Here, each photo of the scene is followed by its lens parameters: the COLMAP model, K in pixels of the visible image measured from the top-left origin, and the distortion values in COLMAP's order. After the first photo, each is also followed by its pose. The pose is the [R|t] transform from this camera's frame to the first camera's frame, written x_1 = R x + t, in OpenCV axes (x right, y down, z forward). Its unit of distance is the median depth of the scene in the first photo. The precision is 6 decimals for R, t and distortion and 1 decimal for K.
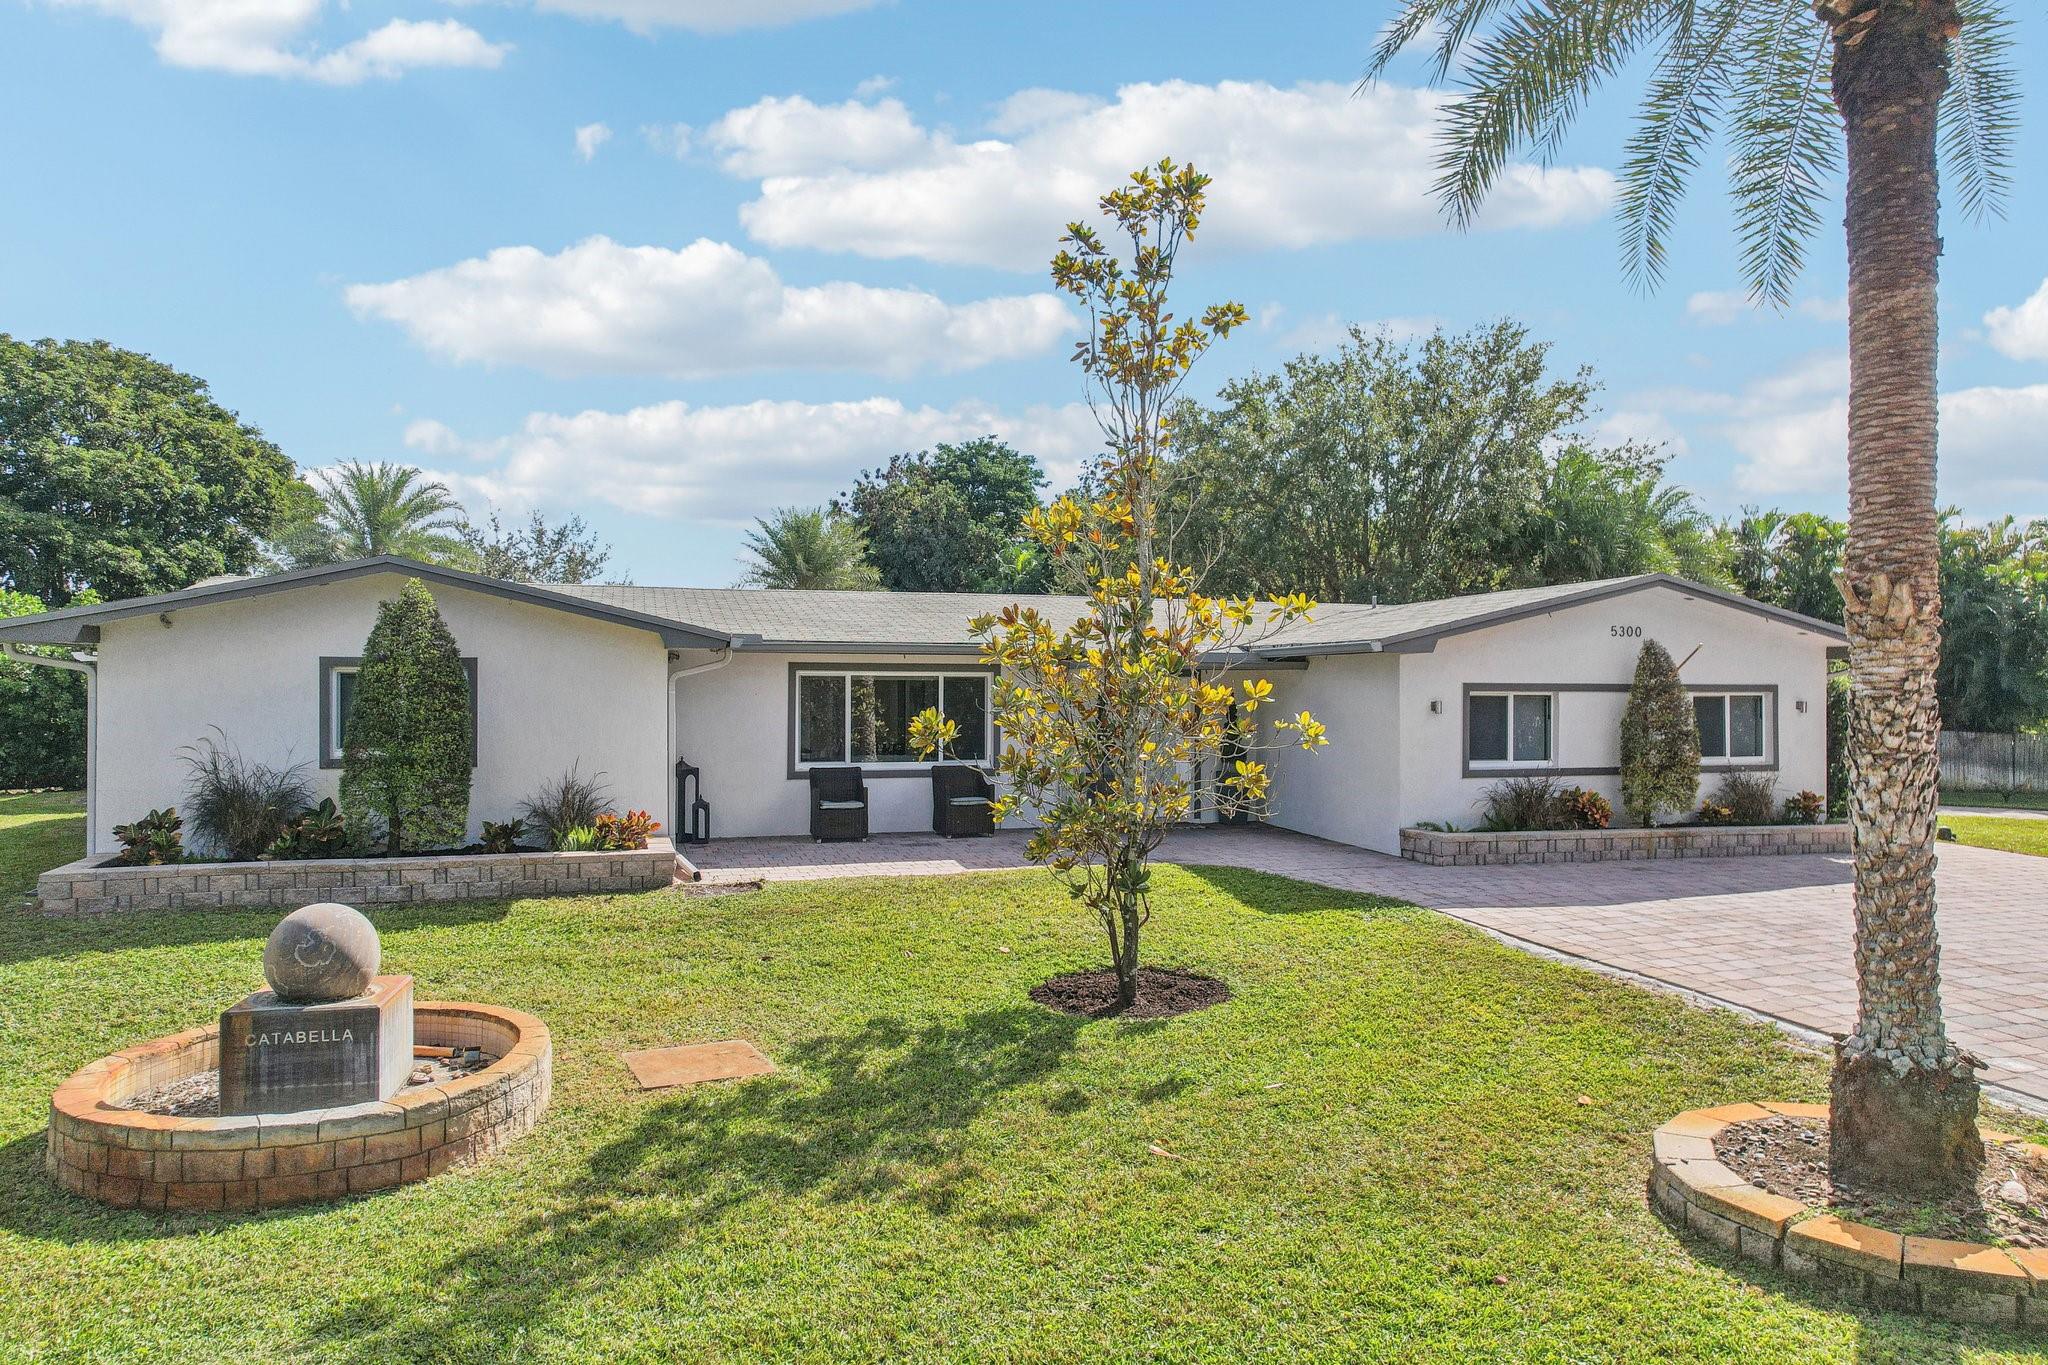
lens RADIAL K [[1259.2, 0, 1031.1], [0, 1259.2, 682.1], [0, 0, 1]] dist [-0.005113, 0.003826]
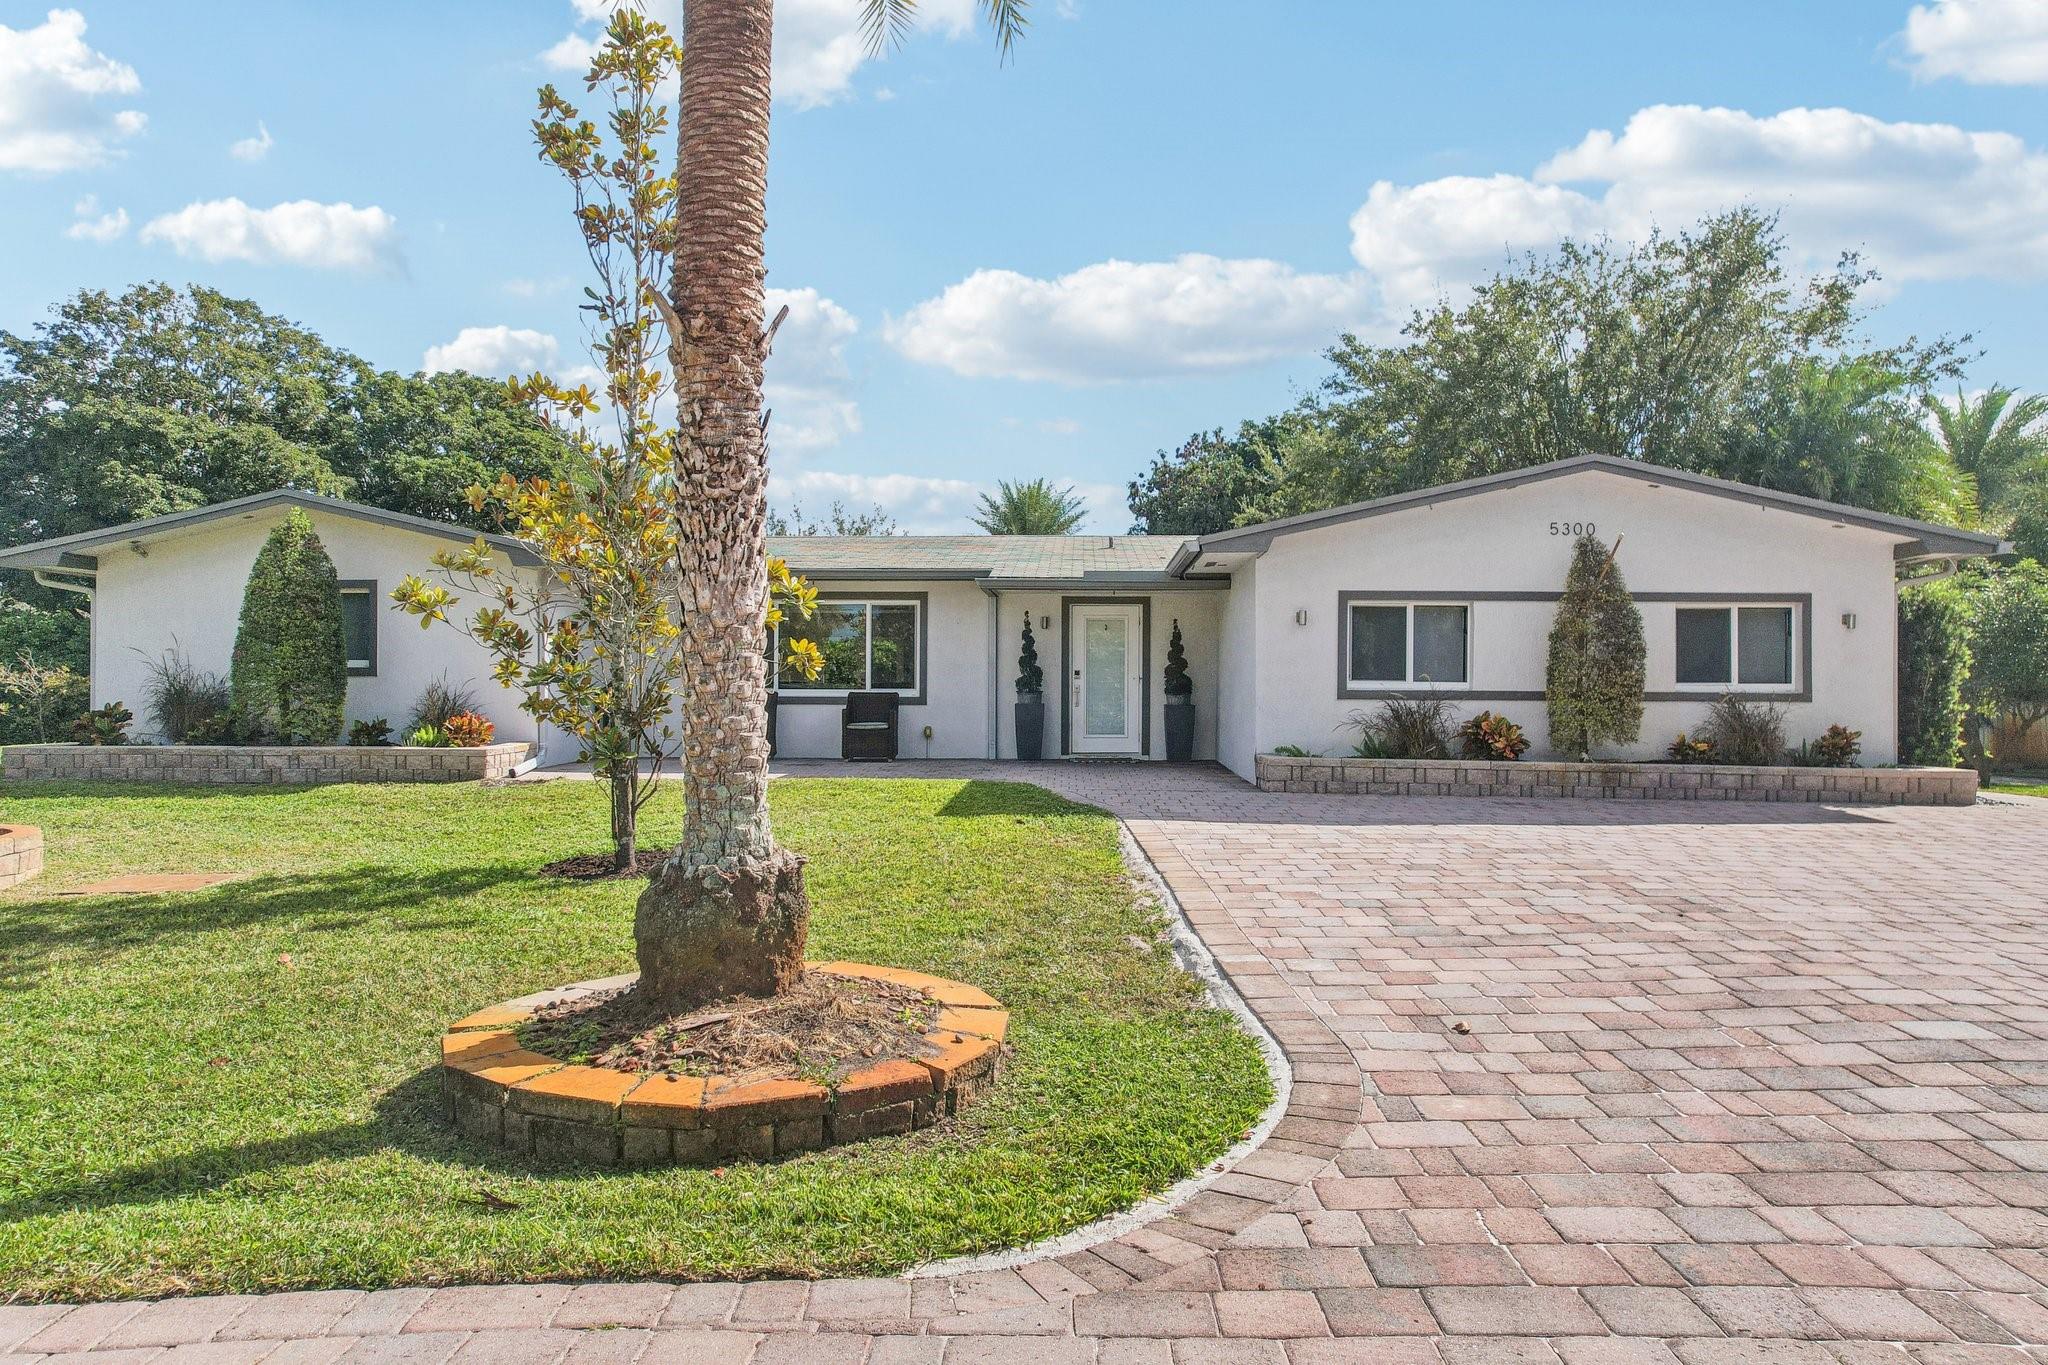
lens RADIAL K [[1259.2, 0, 1026.6], [0, 1259.2, 678.1], [0, 0, 1]] dist [-0.005113, 0.003826]
pose [[0.948581, -0.000853, -0.316534, 0.404394], [0.000832, 1.000000, -0.000202, 0.059891], [0.316534, -0.000071, 0.948581, 0.095309]]
